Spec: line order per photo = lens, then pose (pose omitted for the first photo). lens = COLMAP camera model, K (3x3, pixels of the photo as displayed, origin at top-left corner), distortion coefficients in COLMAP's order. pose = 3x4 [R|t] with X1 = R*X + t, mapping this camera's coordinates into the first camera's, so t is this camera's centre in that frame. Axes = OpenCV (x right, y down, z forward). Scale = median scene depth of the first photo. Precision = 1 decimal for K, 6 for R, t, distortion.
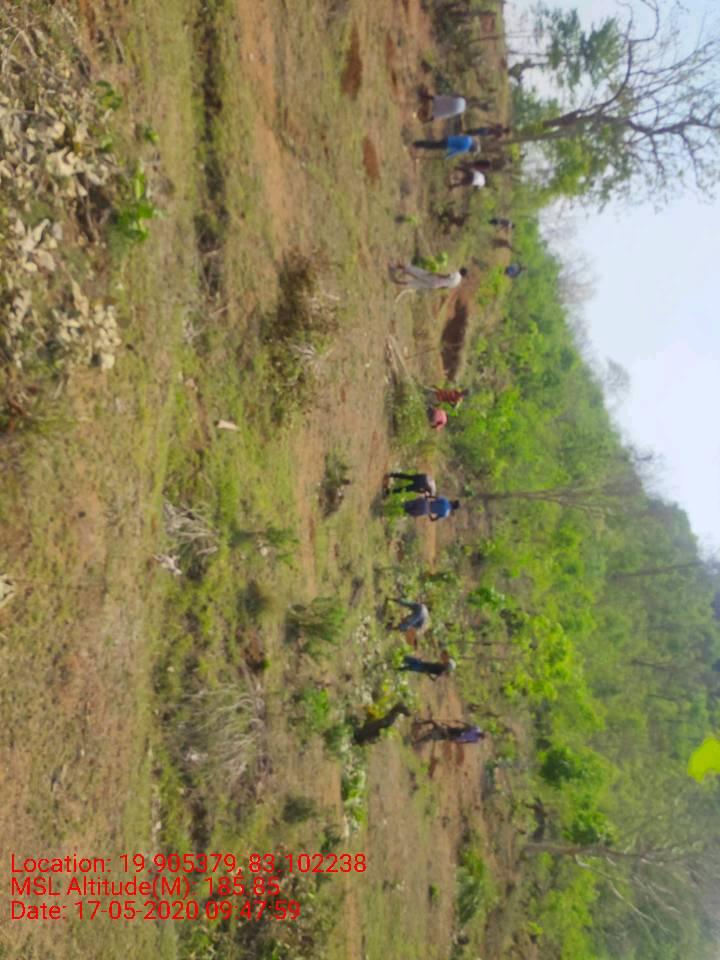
lens RADIAL K [[728.9, 0, 360.0], [0, 728.9, 480.0], [0, 0, 1]] dist [0.049497, -0.013764]
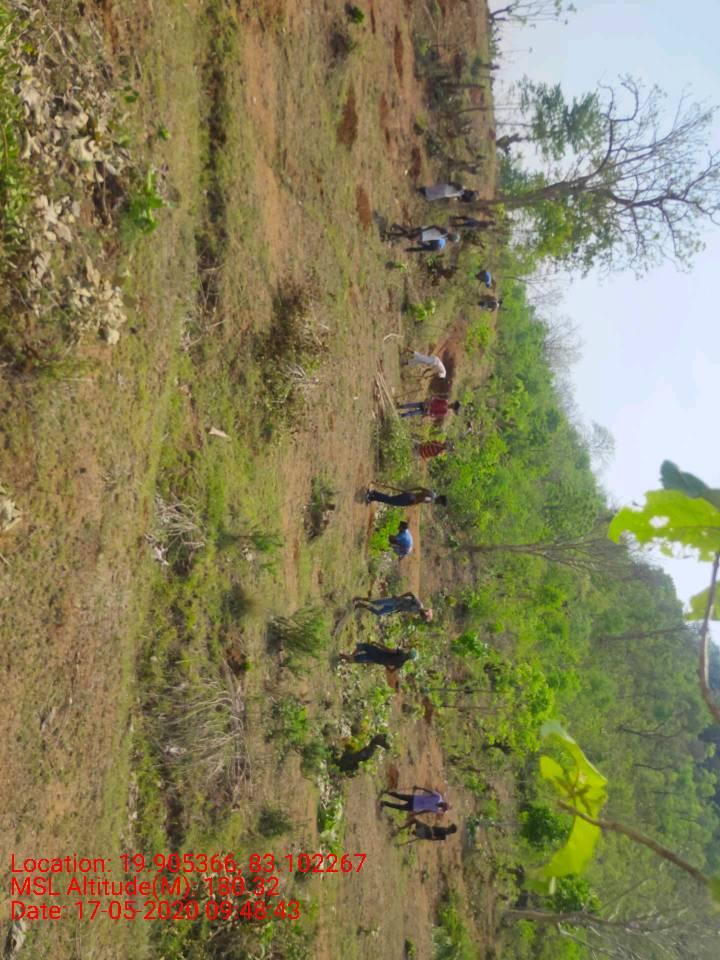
lens RADIAL K [[733.0, 0, 360.0], [0, 733.0, 480.0], [0, 0, 1]] dist [0.034690, 0.001894]
pose [[0.999489, 0.027000, 0.017108, 0.002657], [-0.025569, 0.996552, -0.078933, 0.053029], [-0.019181, 0.078455, 0.996733, -0.029854]]
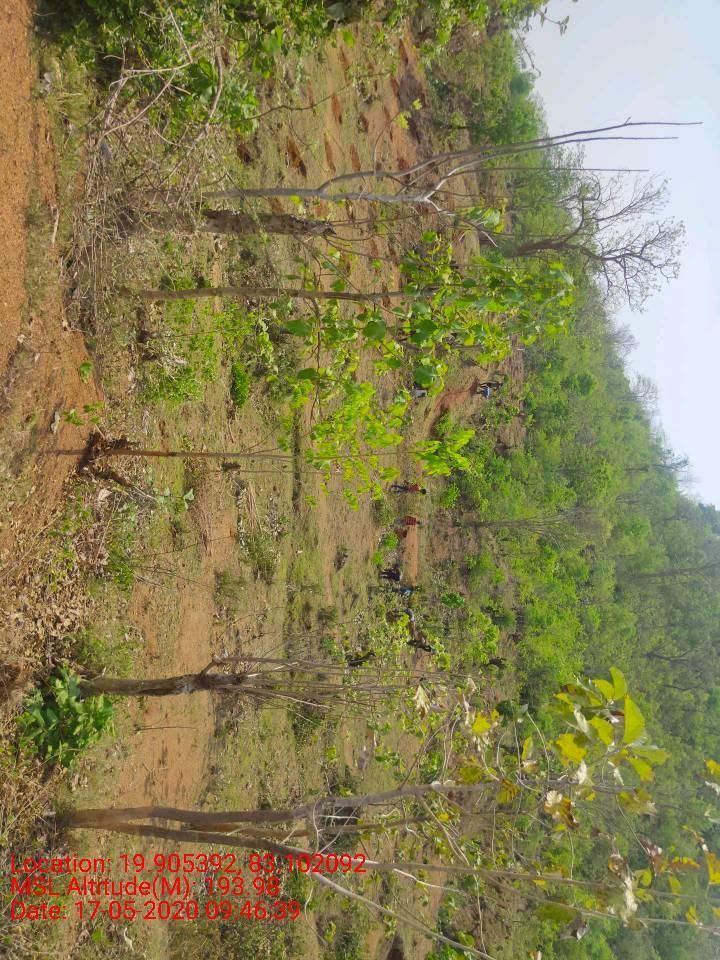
lens RADIAL K [[734.8, 0, 360.0], [0, 734.8, 494.5], [0, 0, 1]] dist [-0.001301, -0.000366]
pose [[0.997281, 0.017756, -0.071528, 0.230317], [-0.015236, 0.999249, 0.035629, -0.337542], [0.072107, -0.034442, 0.996802, -1.640035]]
